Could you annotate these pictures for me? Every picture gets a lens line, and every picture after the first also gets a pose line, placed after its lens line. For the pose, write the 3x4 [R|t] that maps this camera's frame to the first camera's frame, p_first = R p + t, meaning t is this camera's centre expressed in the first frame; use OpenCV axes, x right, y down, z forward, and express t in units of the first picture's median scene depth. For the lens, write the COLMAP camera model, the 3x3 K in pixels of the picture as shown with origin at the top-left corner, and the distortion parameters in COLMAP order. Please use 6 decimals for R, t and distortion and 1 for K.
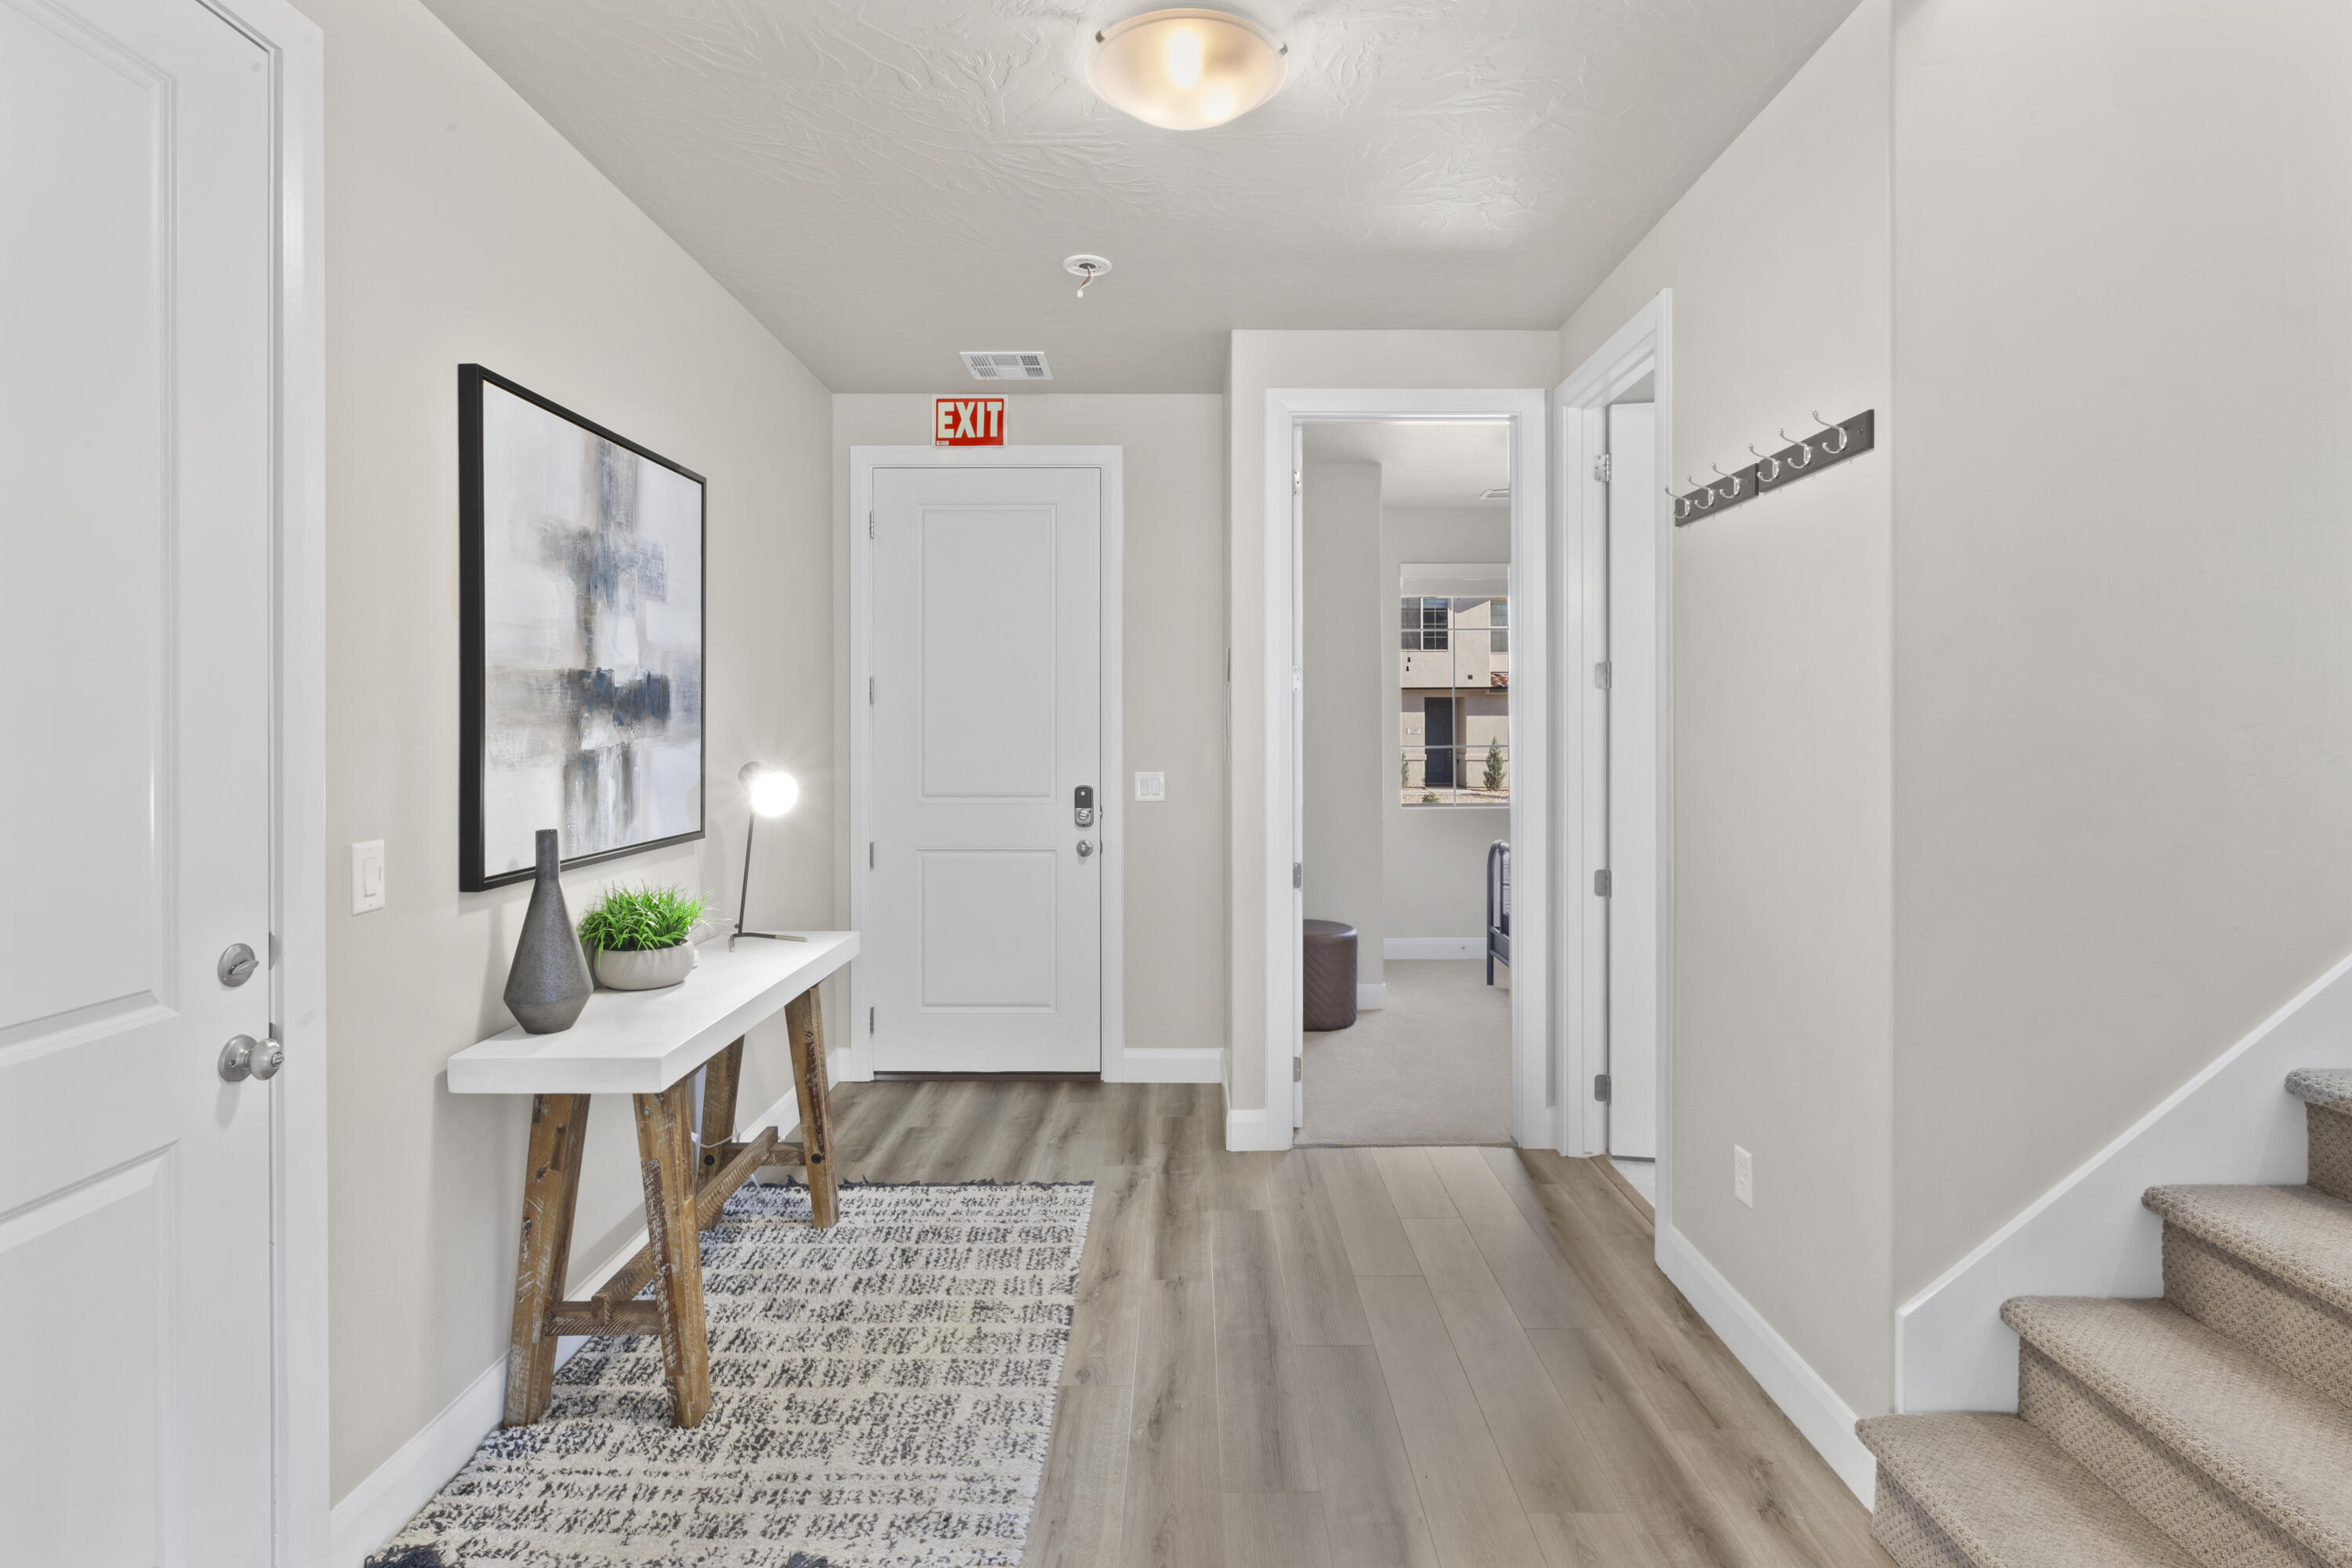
lens RADIAL K [[1108.0, 0, 1169.3], [0, 1108.0, 751.0], [0, 0, 1]] dist [-0.004301, 0.000042]
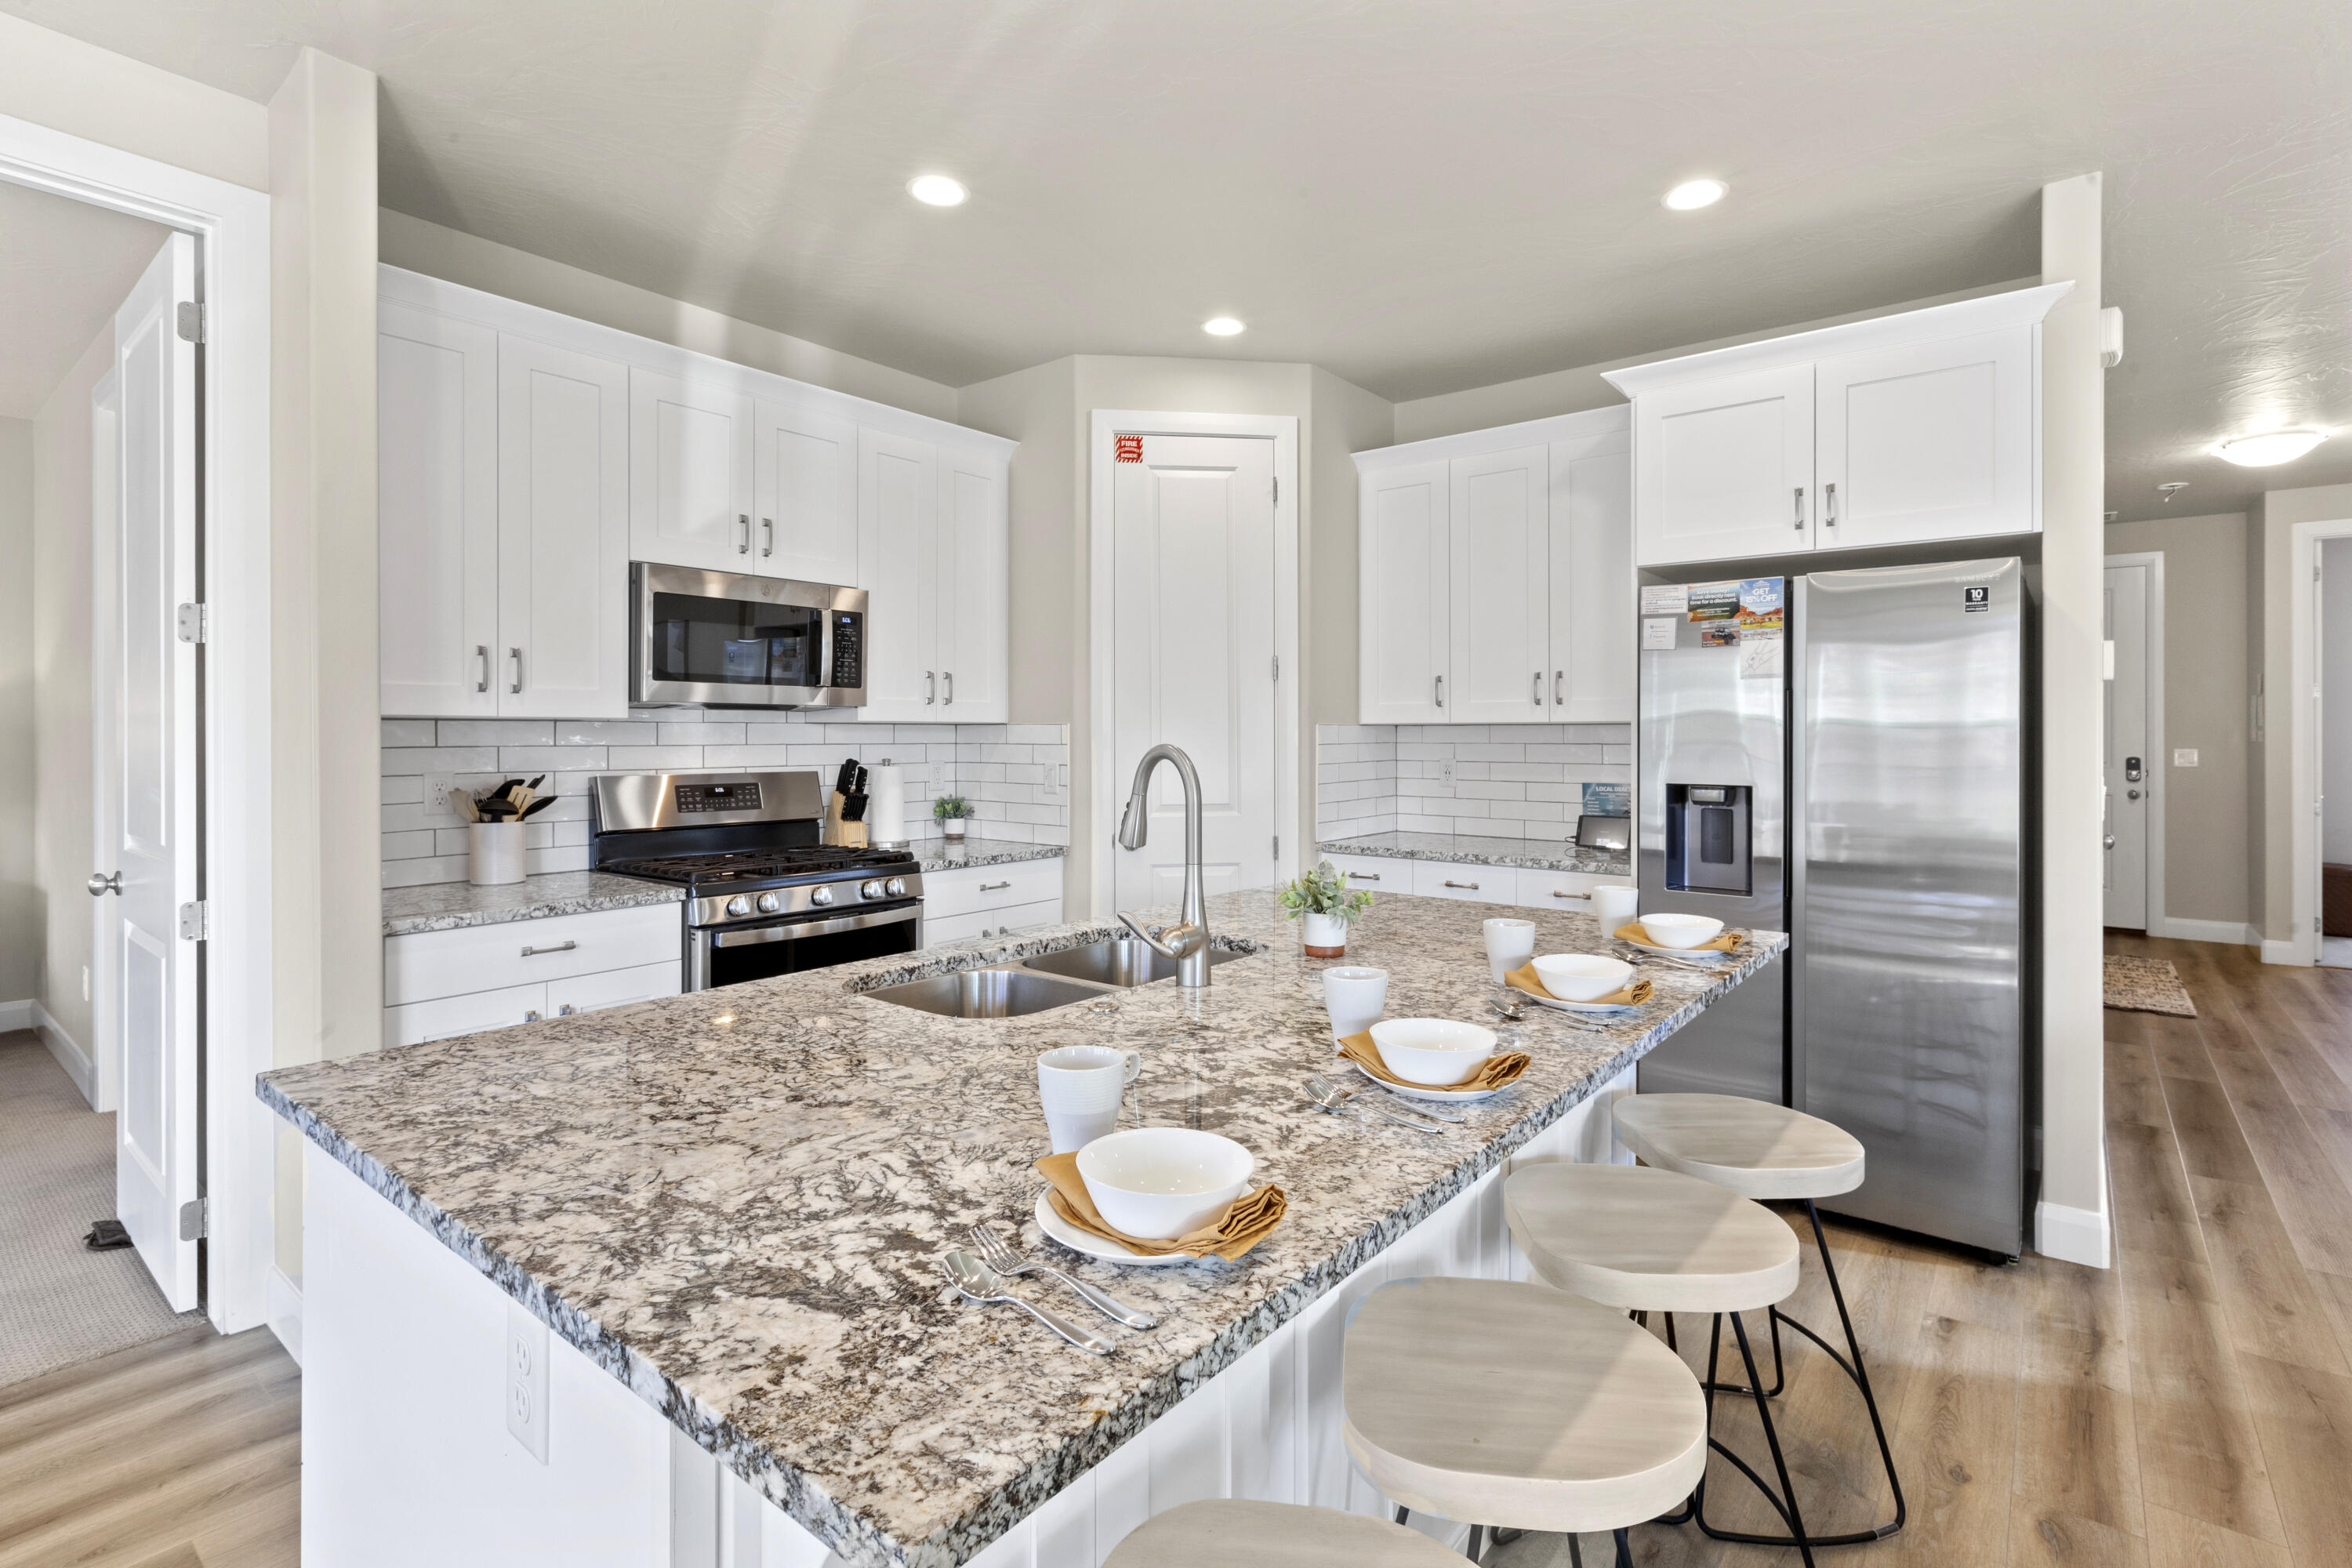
lens RADIAL K [[1092.4, 0, 1193.5], [0, 1092.4, 743.0], [0, 0, 1]] dist [0.003939, -0.000524]
pose [[0.792672, 0.002928, -0.609641, -1.057378], [-0.010647, 0.999902, -0.009041, 0.222447], [0.609555, 0.013658, 0.792626, -6.398210]]
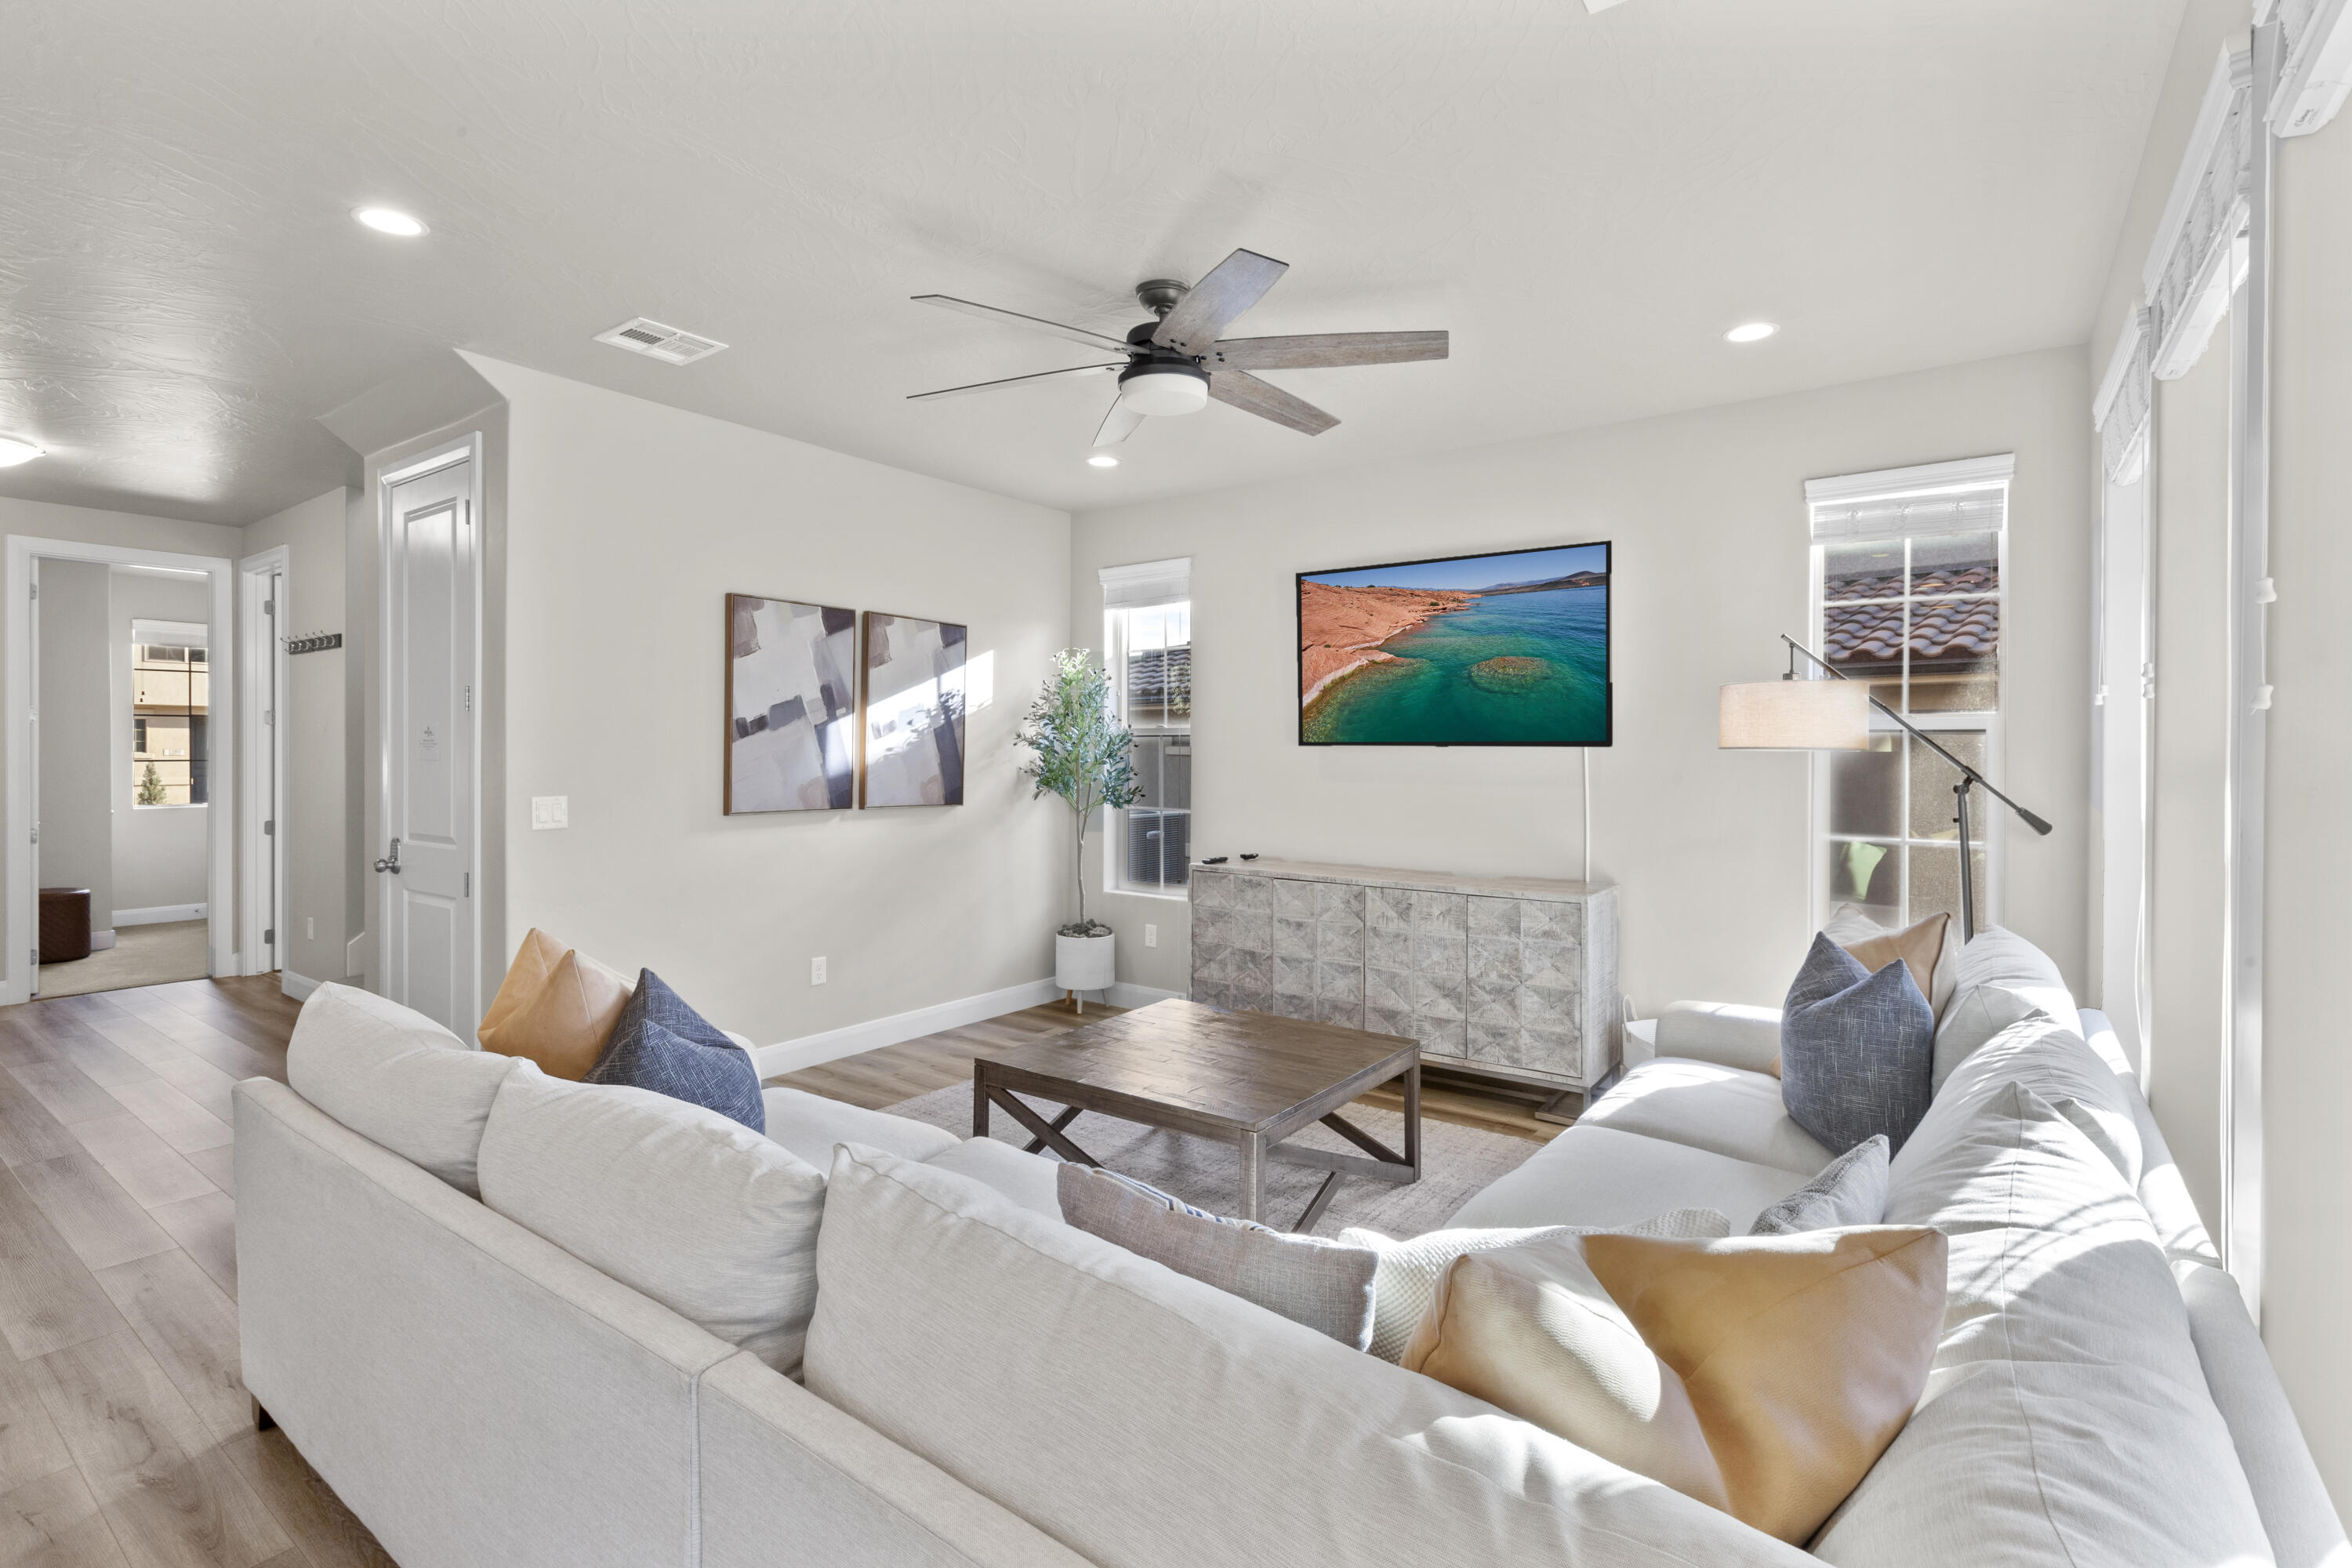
lens RADIAL K [[1092.4, 0, 1176.9], [0, 1092.4, 747.8], [0, 0, 1]] dist [0.003939, -0.000524]
pose [[0.582450, 0.002519, 0.812863, -1.010740], [0.013505, 0.999827, -0.012775, 0.120888], [-0.812755, 0.018418, 0.582315, -6.009402]]
